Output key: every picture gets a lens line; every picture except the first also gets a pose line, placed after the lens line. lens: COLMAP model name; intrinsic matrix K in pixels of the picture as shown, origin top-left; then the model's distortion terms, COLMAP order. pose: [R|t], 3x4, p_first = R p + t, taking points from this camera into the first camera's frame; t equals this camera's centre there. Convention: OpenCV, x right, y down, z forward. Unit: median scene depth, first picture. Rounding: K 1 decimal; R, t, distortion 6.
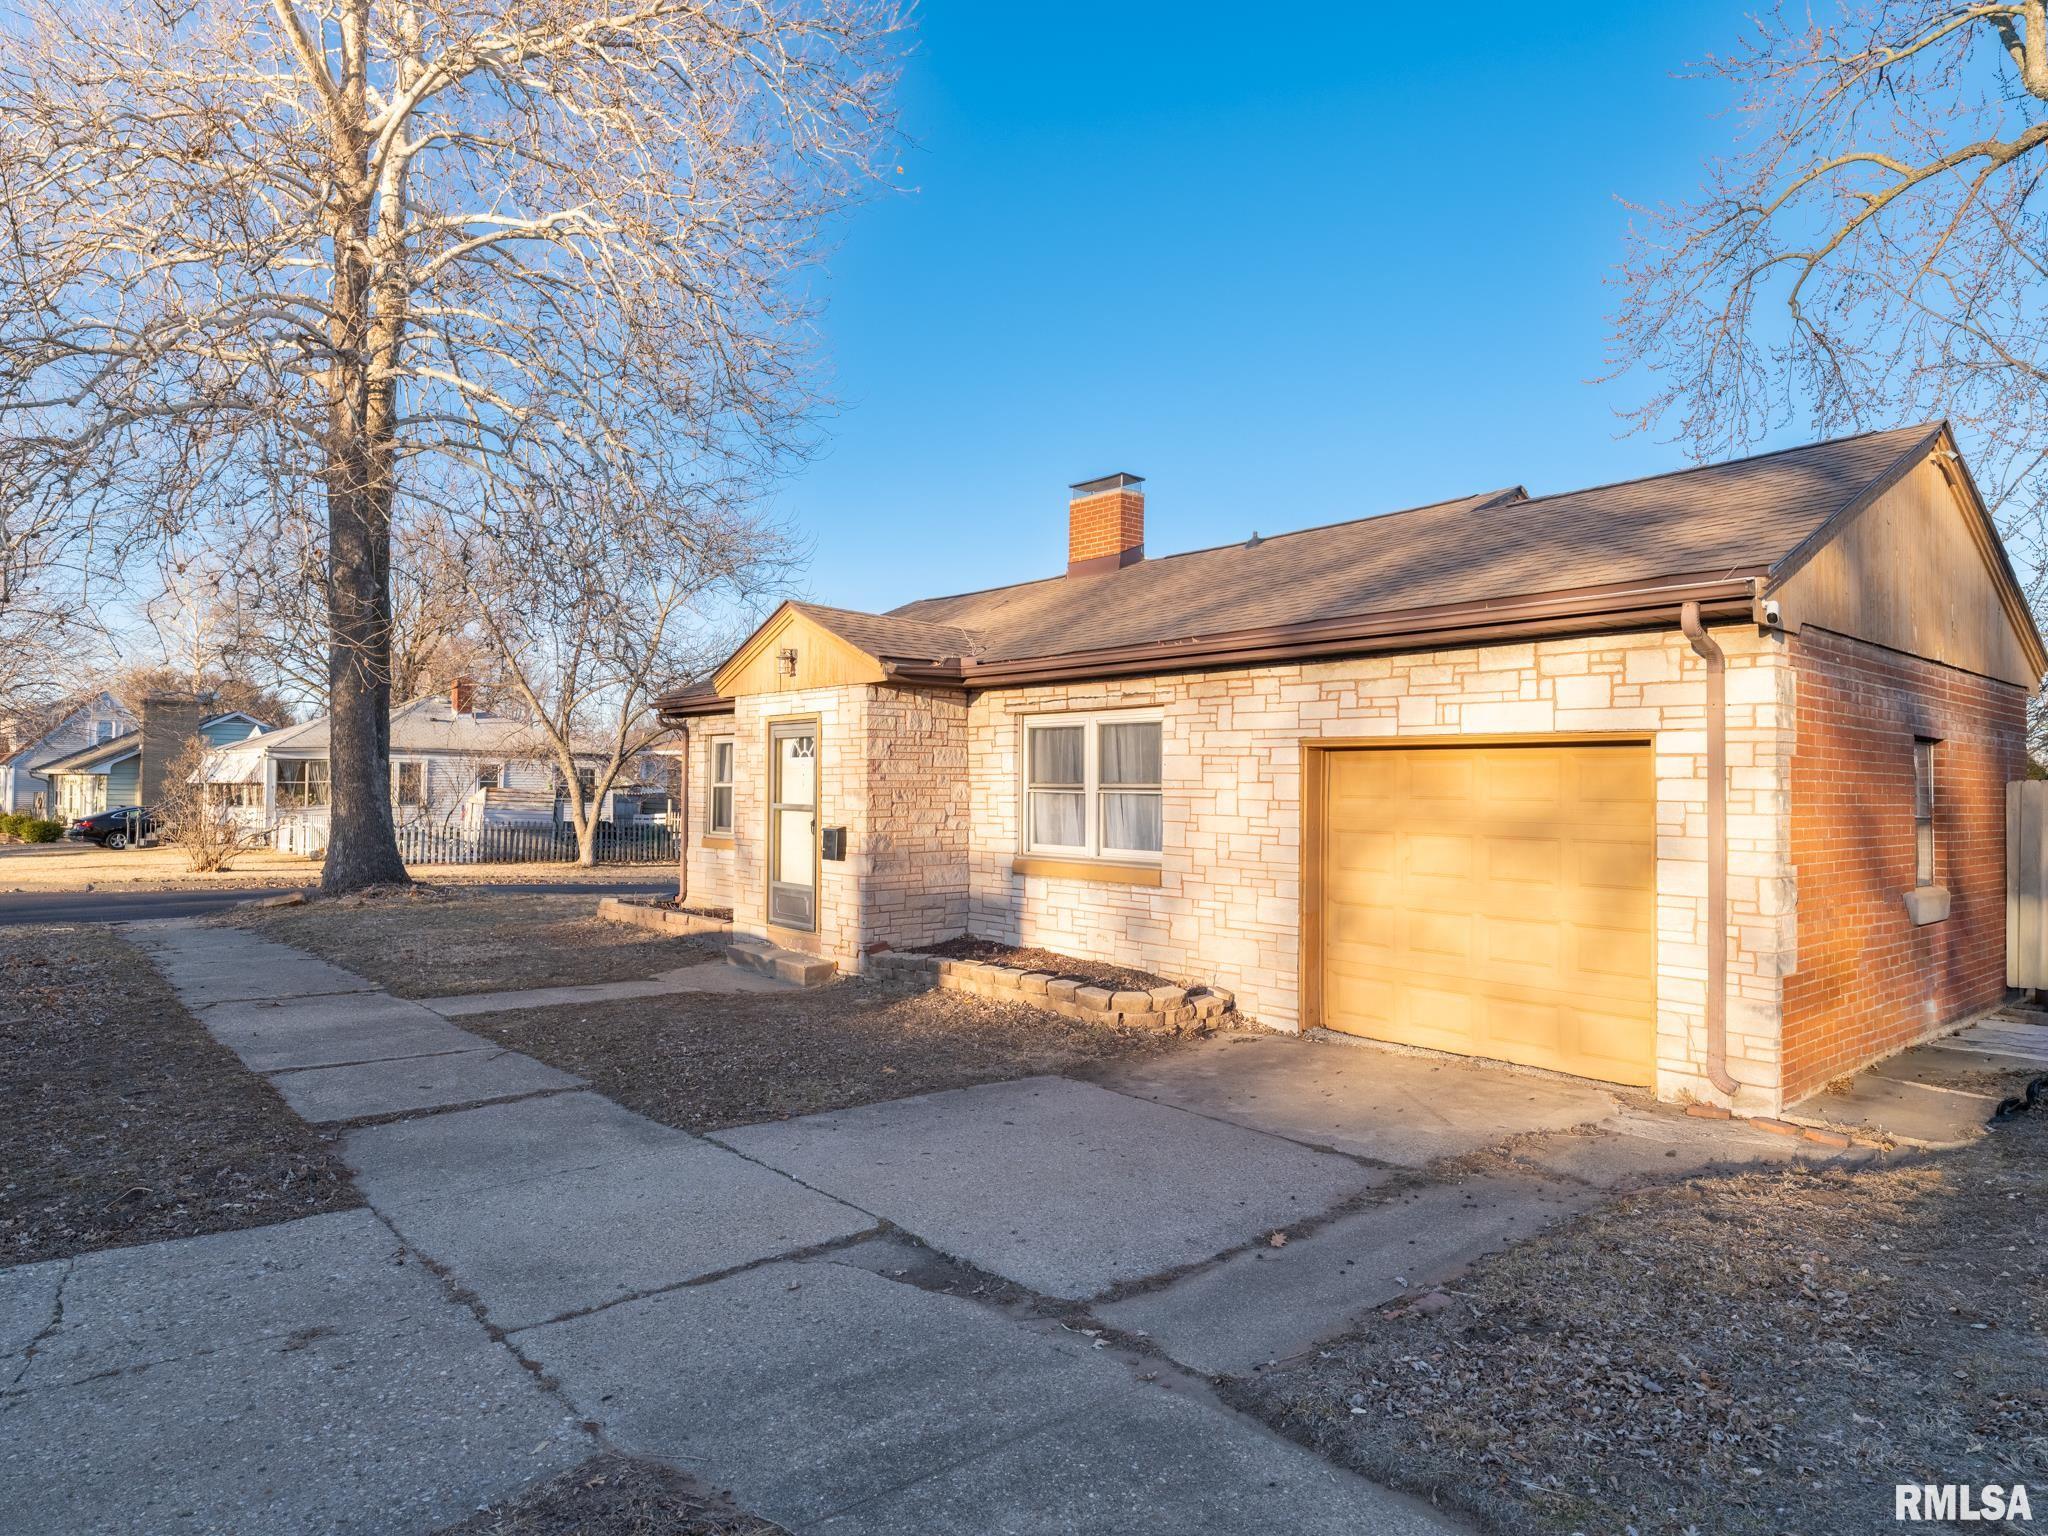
lens RADIAL K [[1299.1, 0, 1024.0], [0, 1299.1, 768.0], [0, 0, 1]] dist [0.030630, 0.000009]
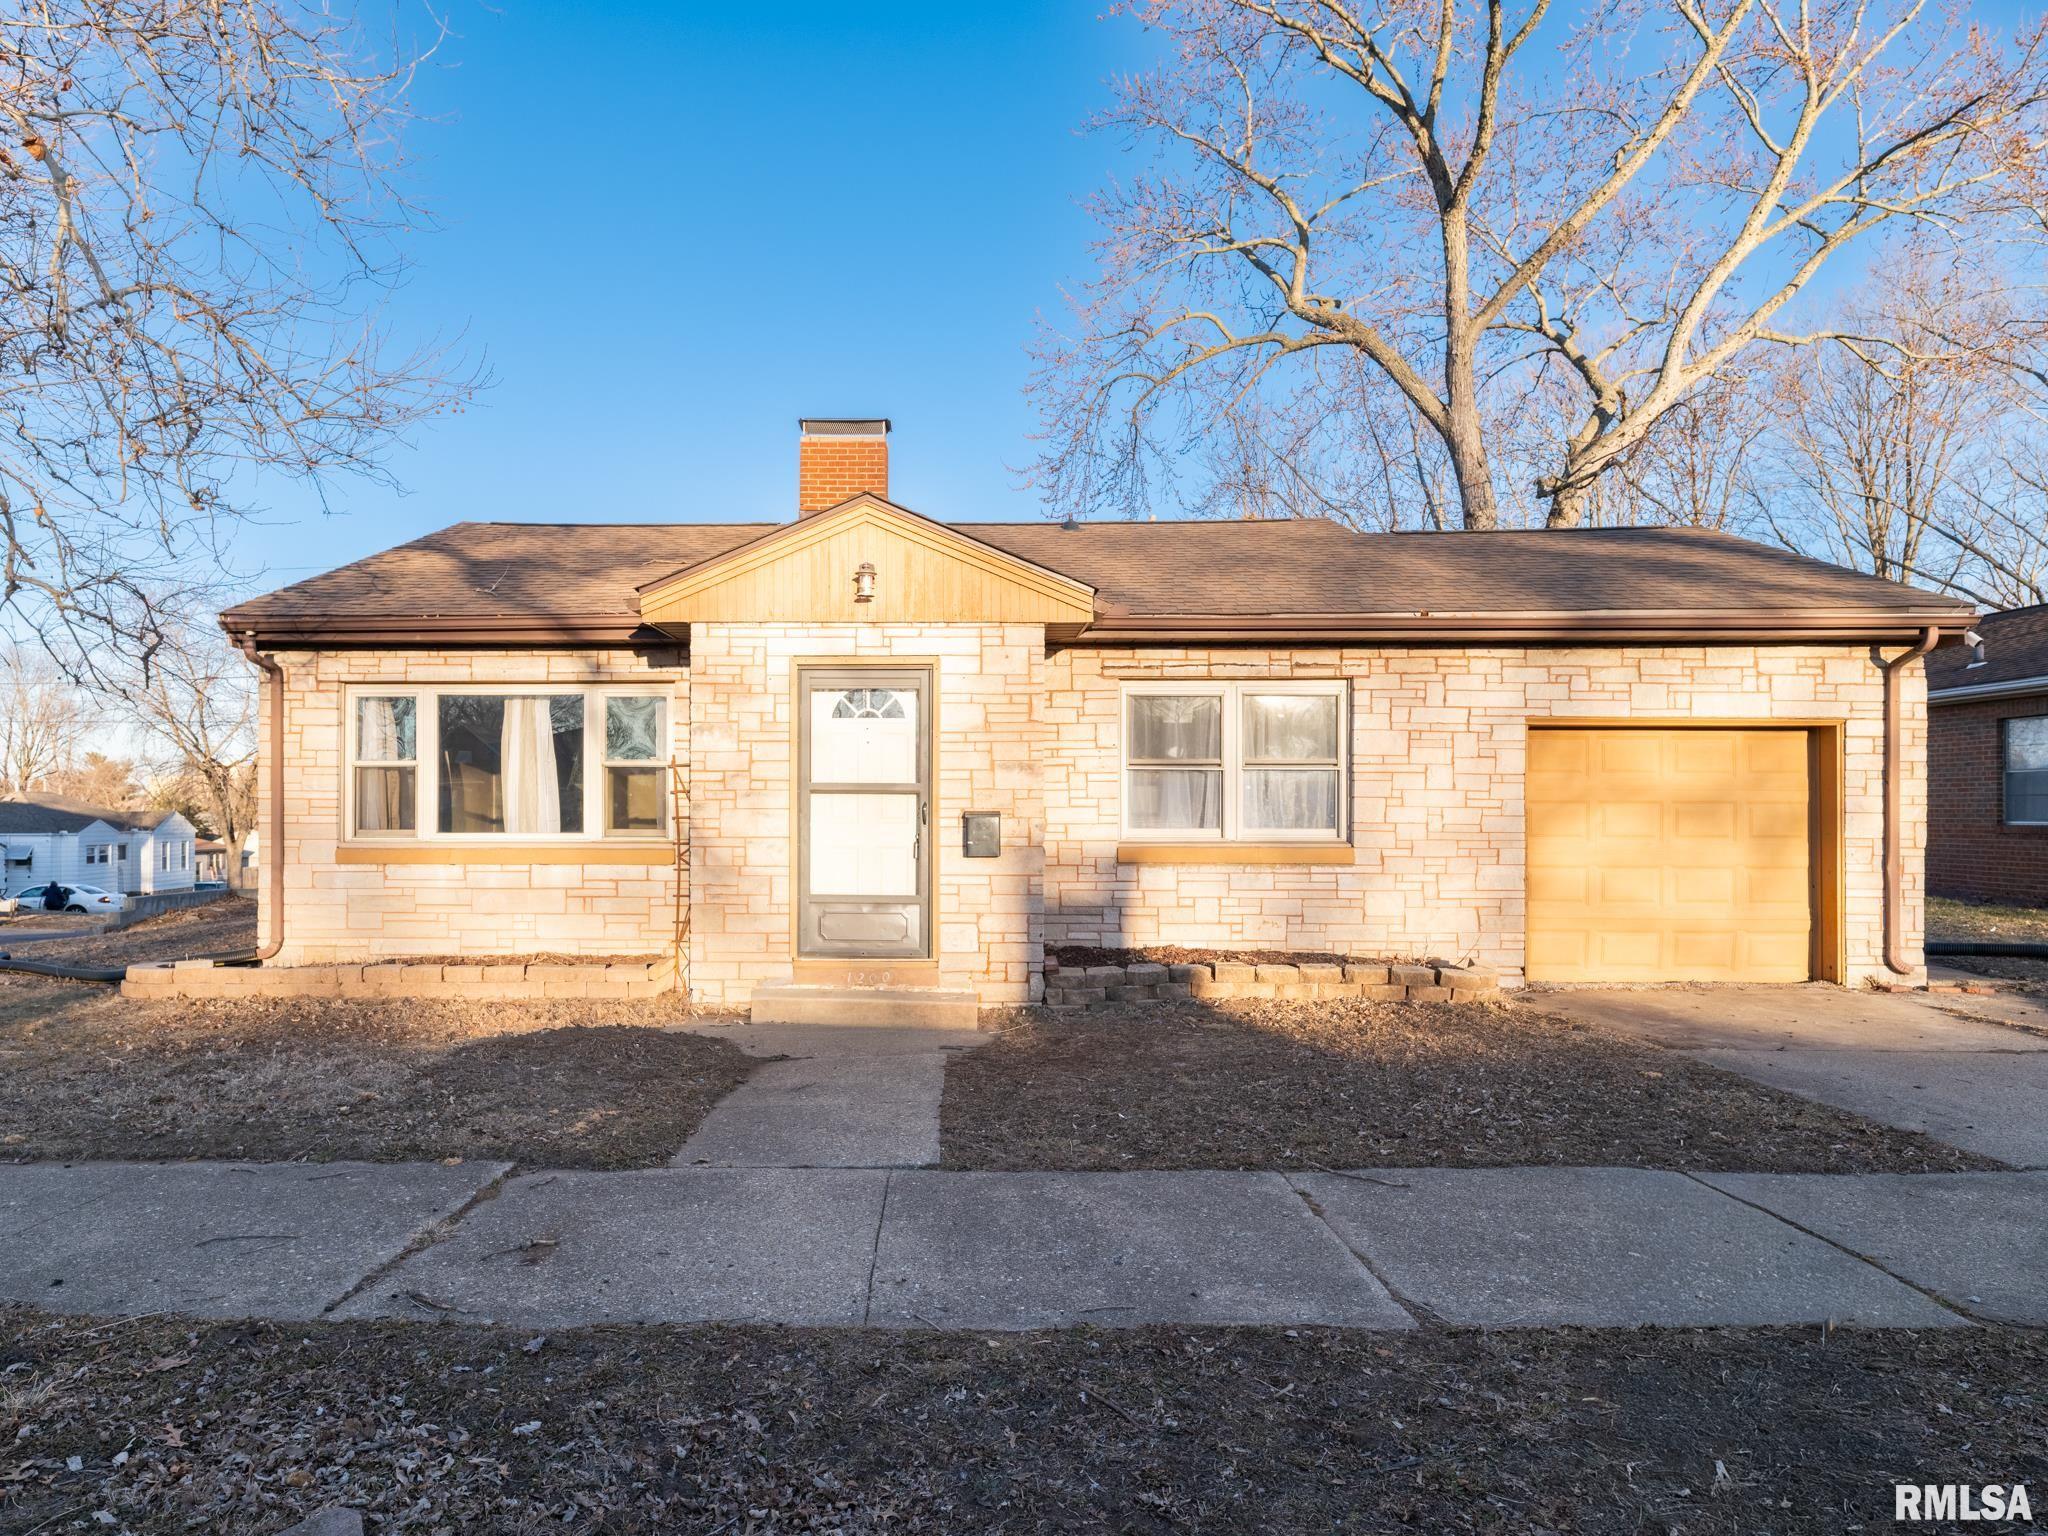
lens RADIAL K [[1167.1, 0, 1021.8], [0, 1167.1, 810.0], [0, 0, 1]] dist [-0.003009, -0.000121]
pose [[0.650365, -0.011235, 0.759539, -0.765573], [-0.007116, 0.999757, 0.020882, 0.035988], [-0.759589, -0.018986, 0.650126, 0.656963]]
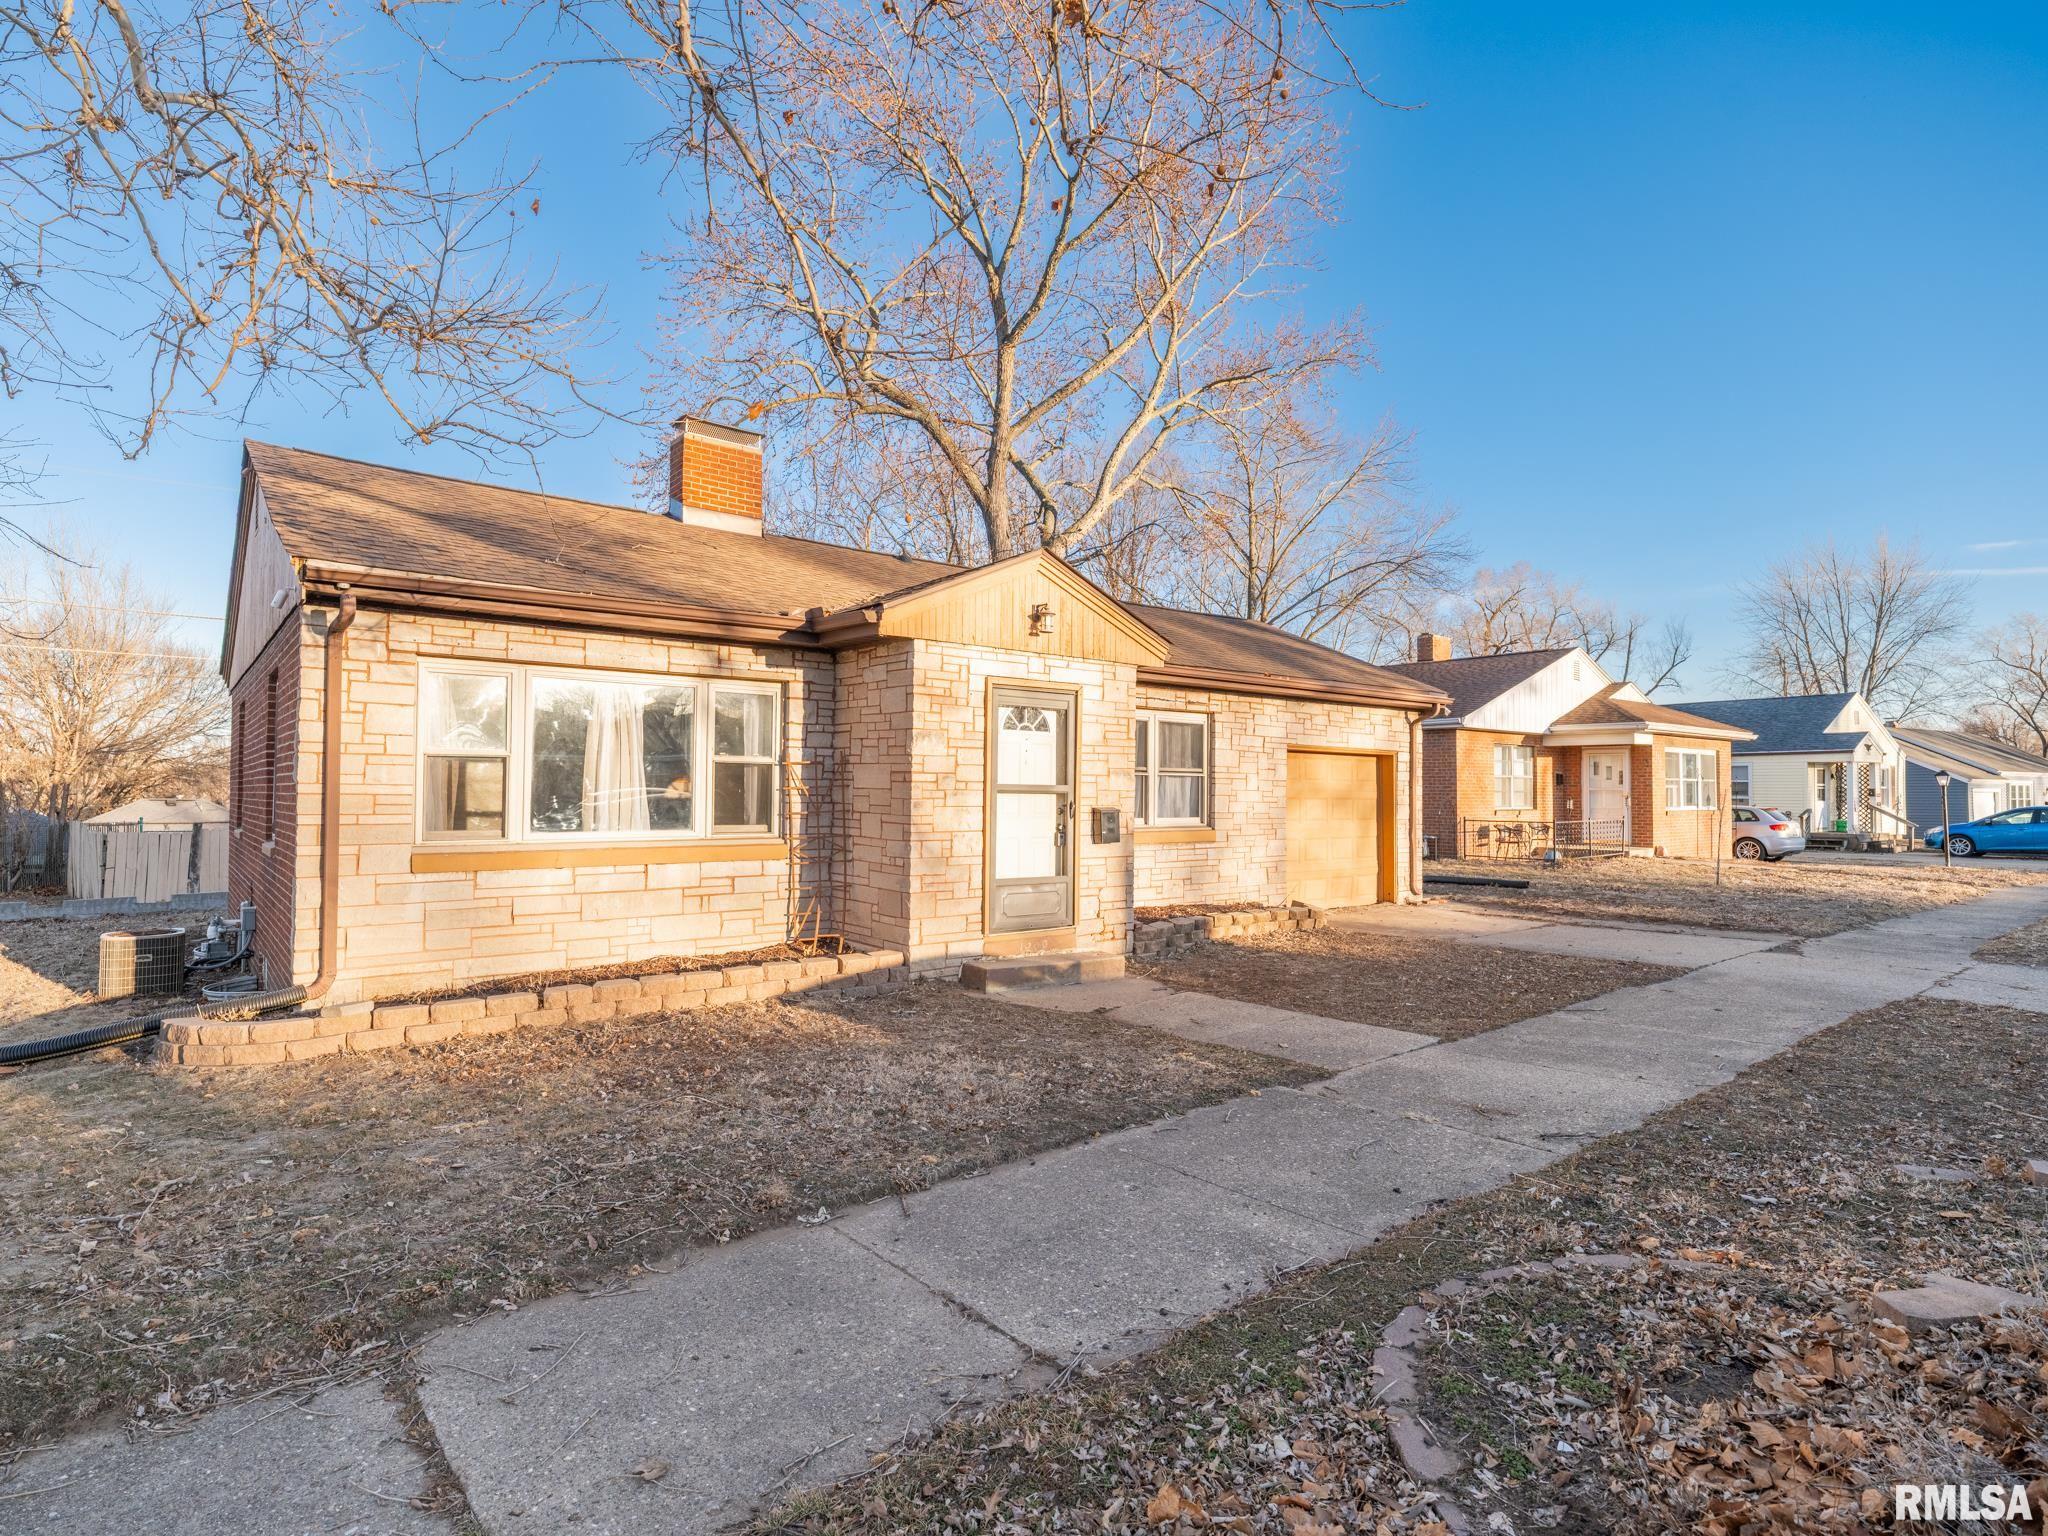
lens RADIAL K [[1065.6, 0, 1037.8], [0, 1065.6, 769.4], [0, 0, 1]] dist [0.000466, -0.000550]
pose [[-0.005662, 0.010086, 0.999933, -1.119927], [-0.024335, 0.999652, -0.010221, 0.031138], [-0.999688, -0.024392, -0.005415, 1.273244]]
